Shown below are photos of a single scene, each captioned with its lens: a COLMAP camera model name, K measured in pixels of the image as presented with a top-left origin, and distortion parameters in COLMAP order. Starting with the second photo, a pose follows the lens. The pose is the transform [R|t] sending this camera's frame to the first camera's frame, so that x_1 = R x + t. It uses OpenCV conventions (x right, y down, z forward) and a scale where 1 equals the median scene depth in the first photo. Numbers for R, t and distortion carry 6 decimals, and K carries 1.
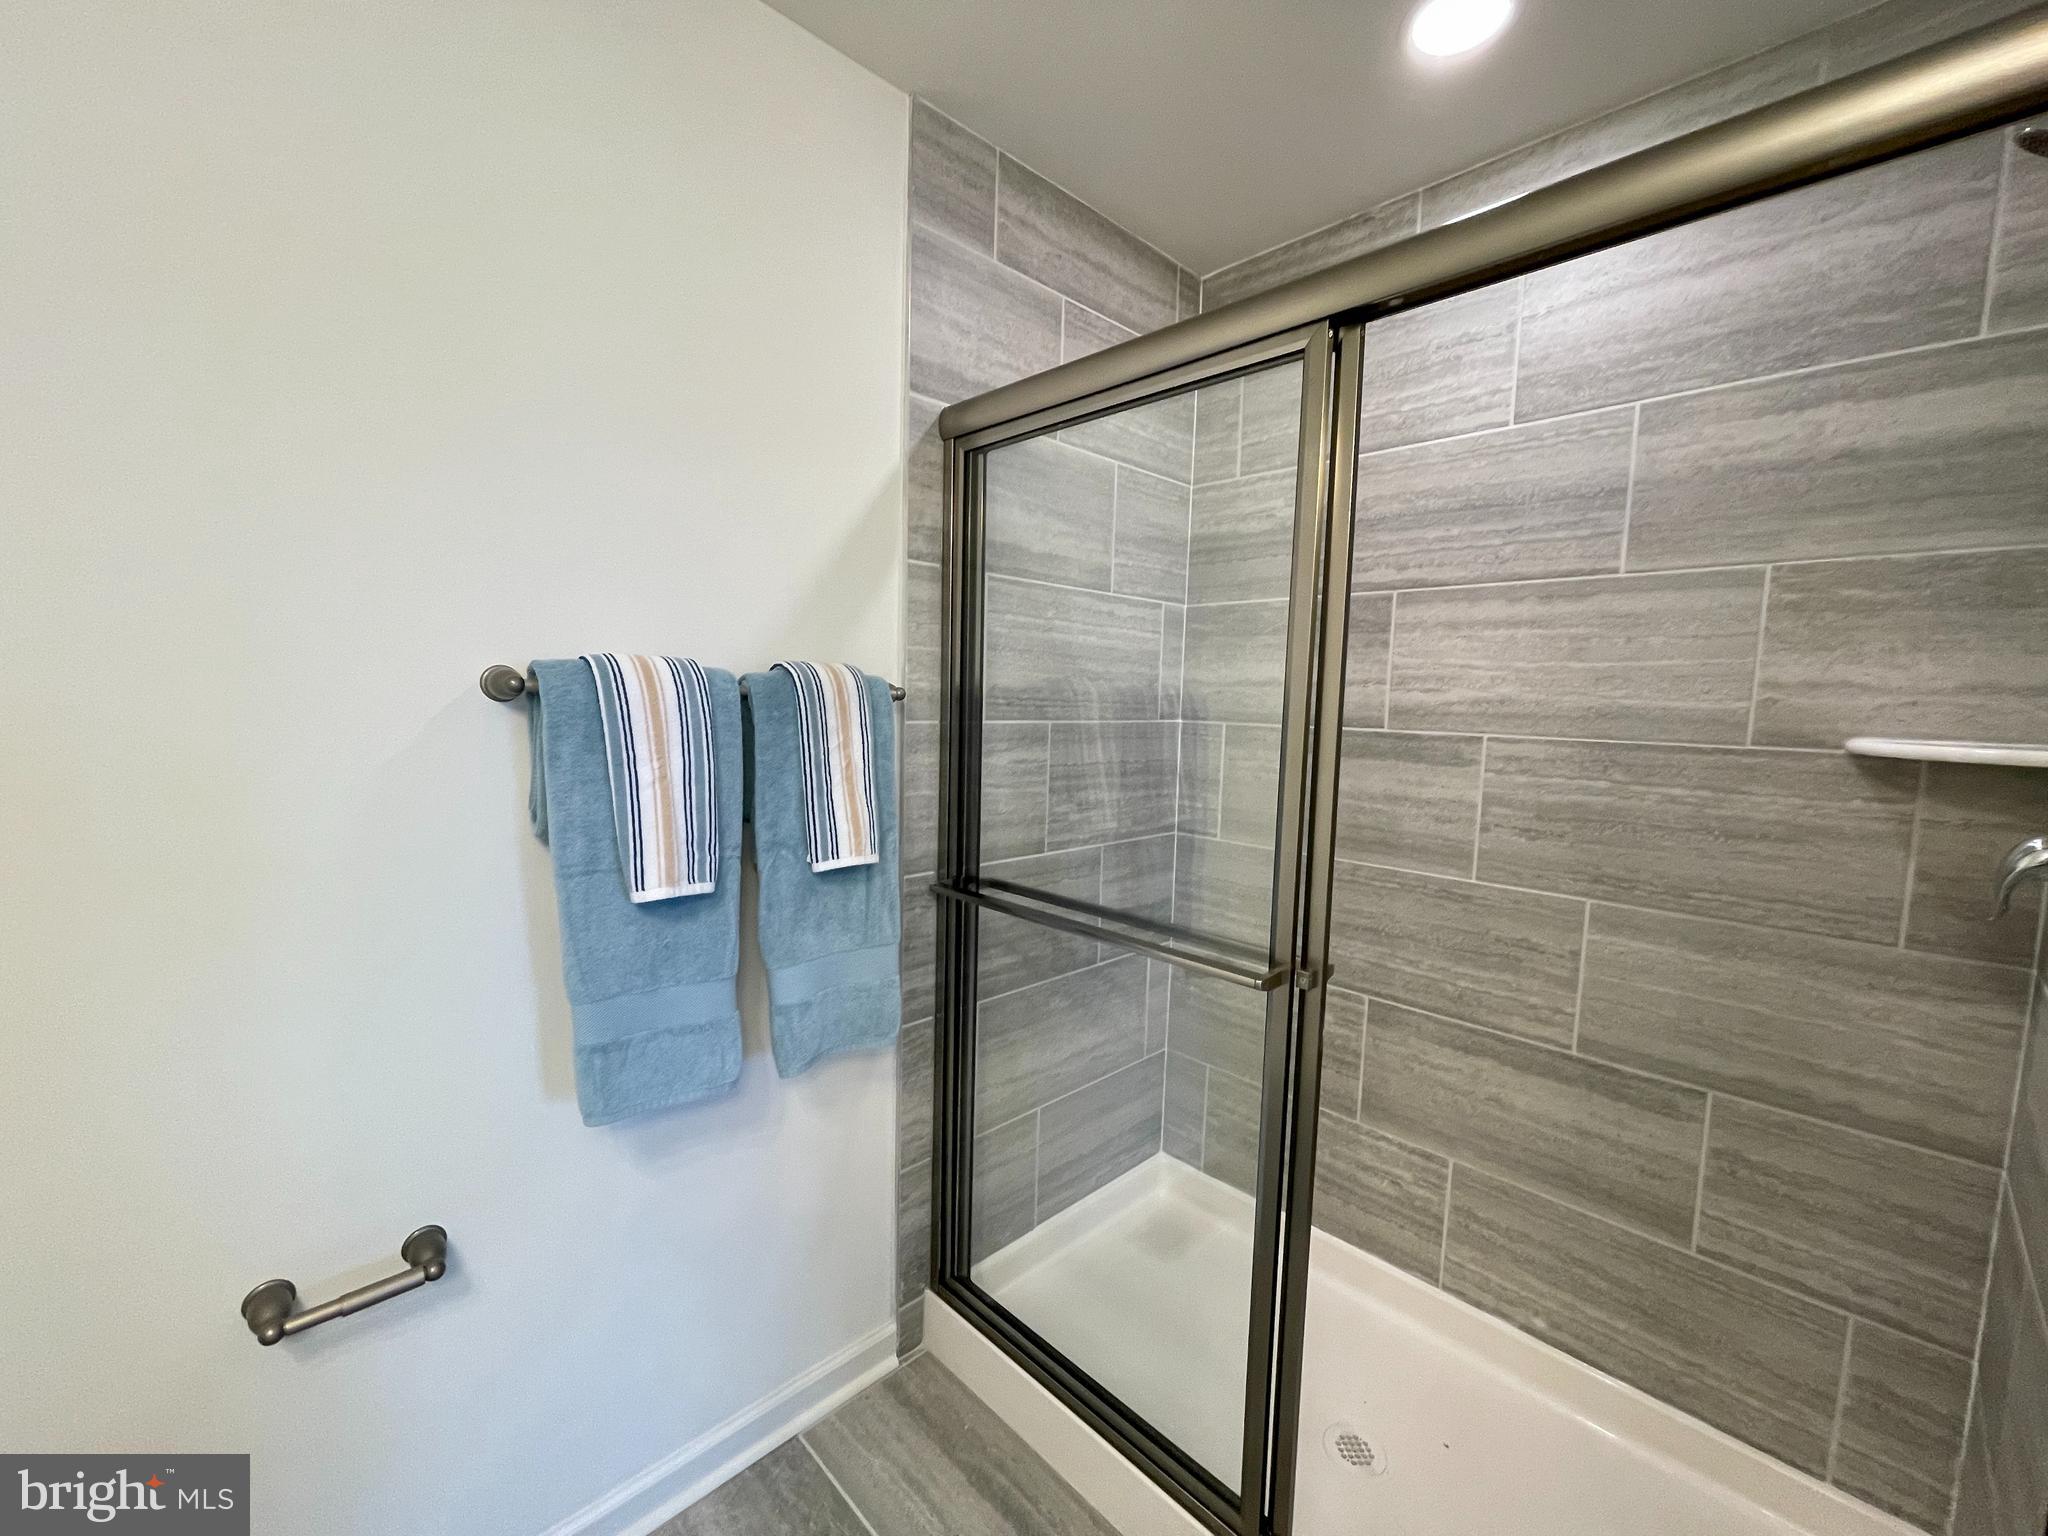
lens RADIAL K [[820.8, 0, 1020.4], [0, 820.8, 773.7], [0, 0, 1]] dist [-0.000065, 0.000208]
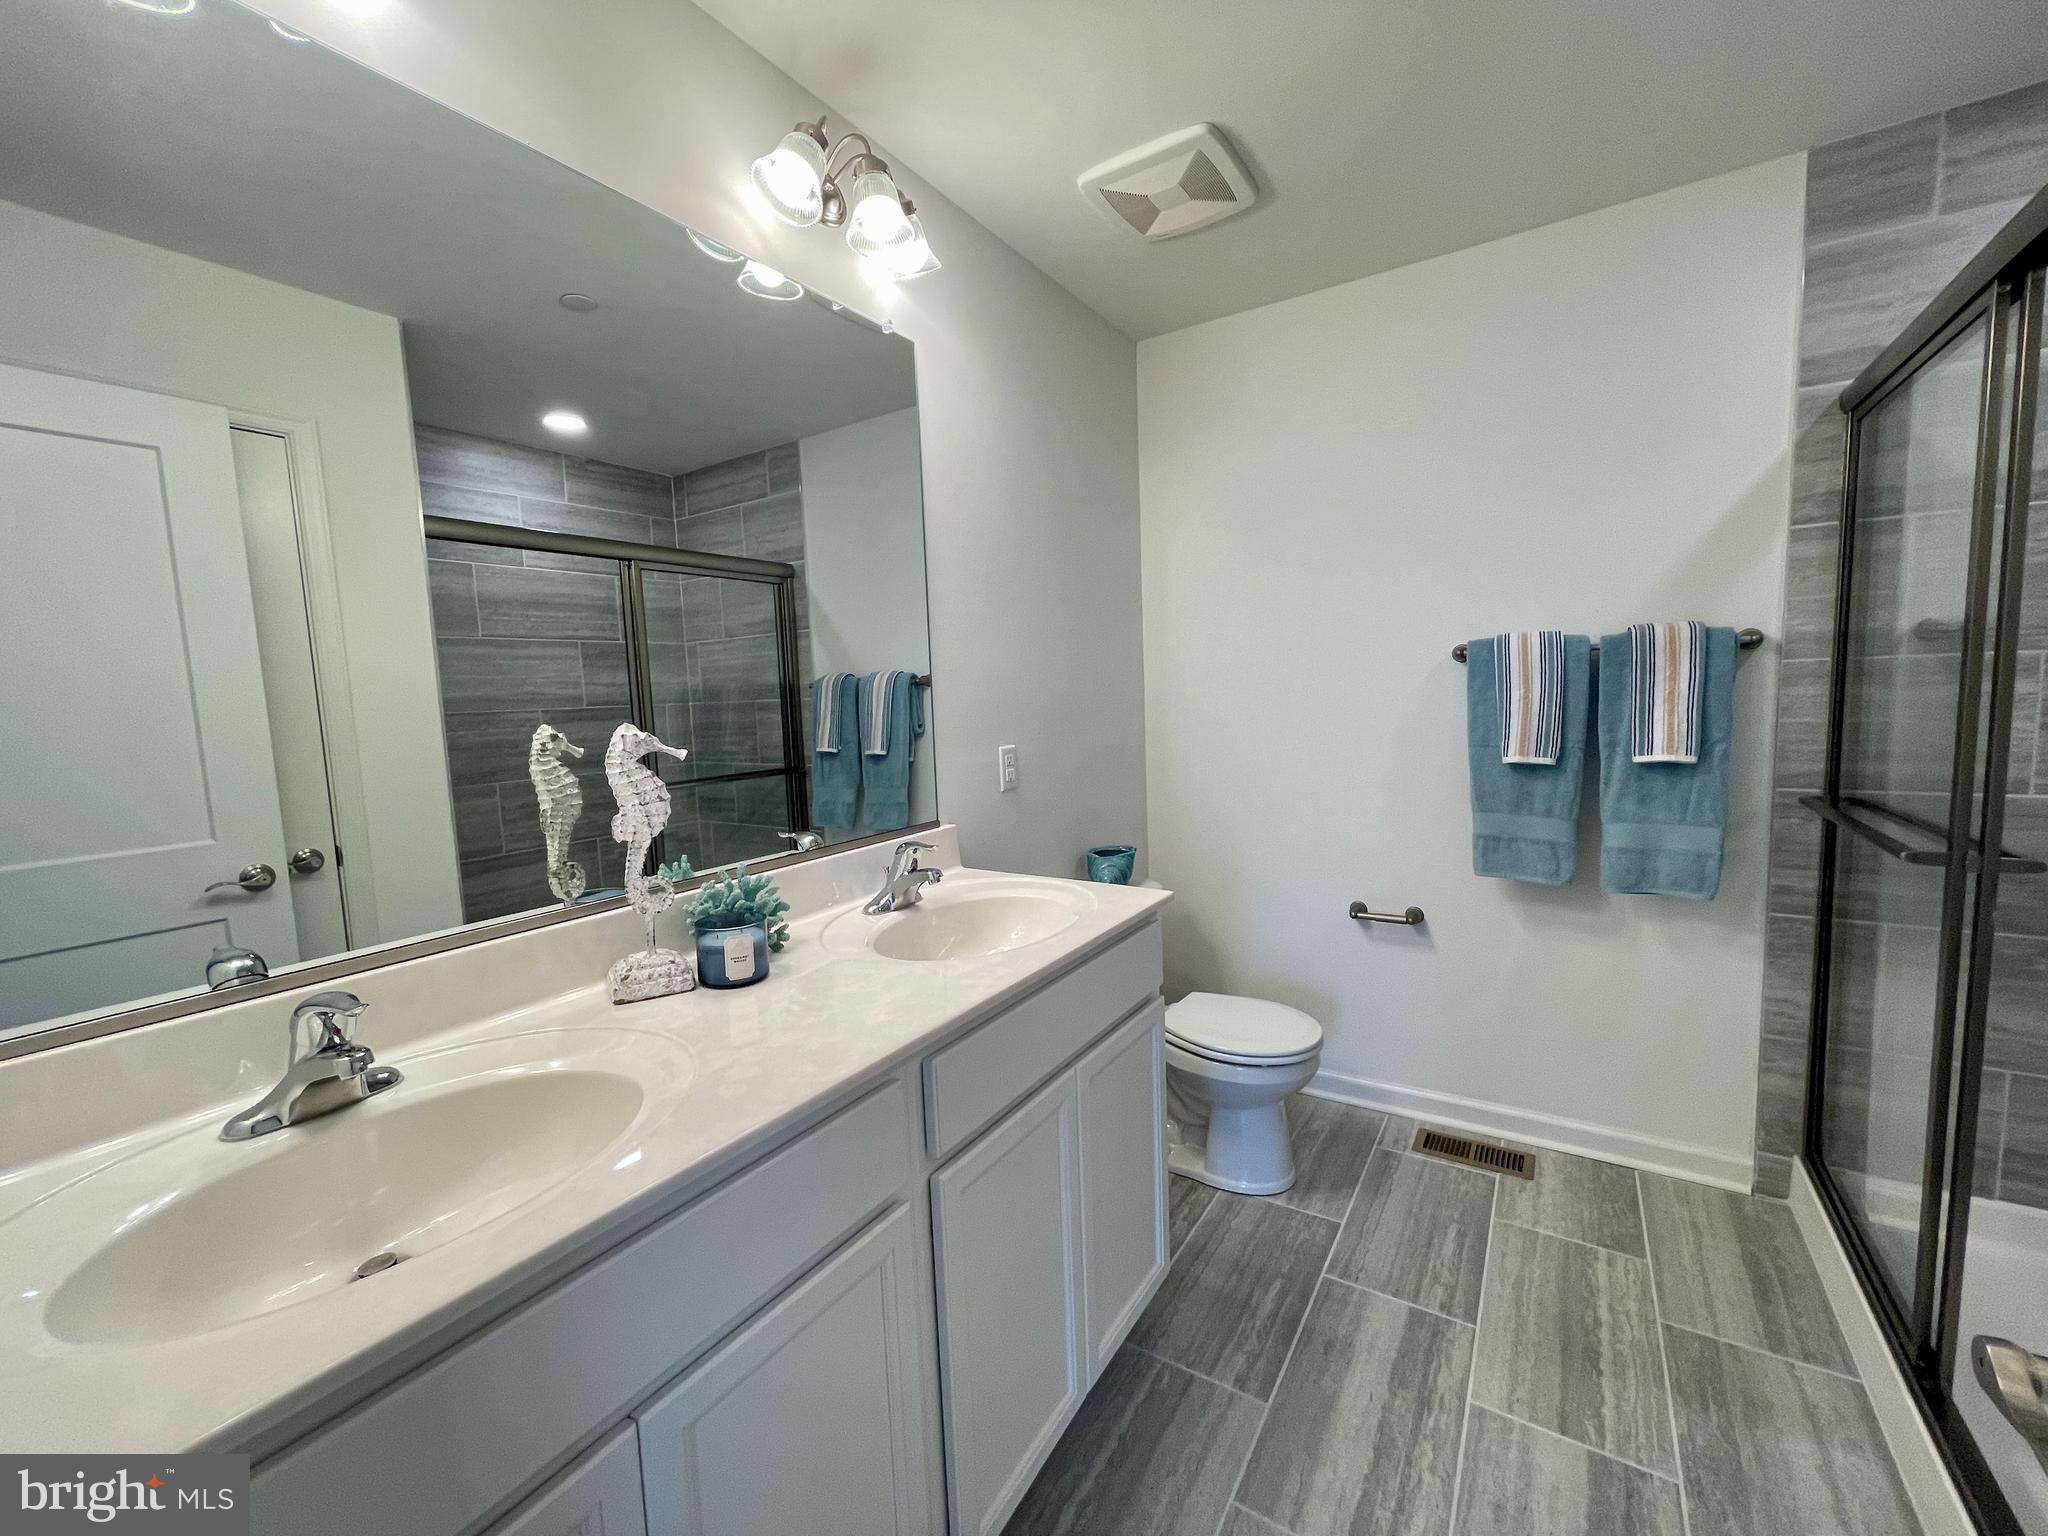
lens RADIAL K [[820.8, 0, 1020.4], [0, 820.8, 773.7], [0, 0, 1]] dist [-0.000065, 0.000208]
pose [[0.223516, 0.067460, -0.972363, 0.876744], [-0.049036, 0.997117, 0.057905, 0.097375], [0.973466, 0.034738, 0.226179, -0.405166]]
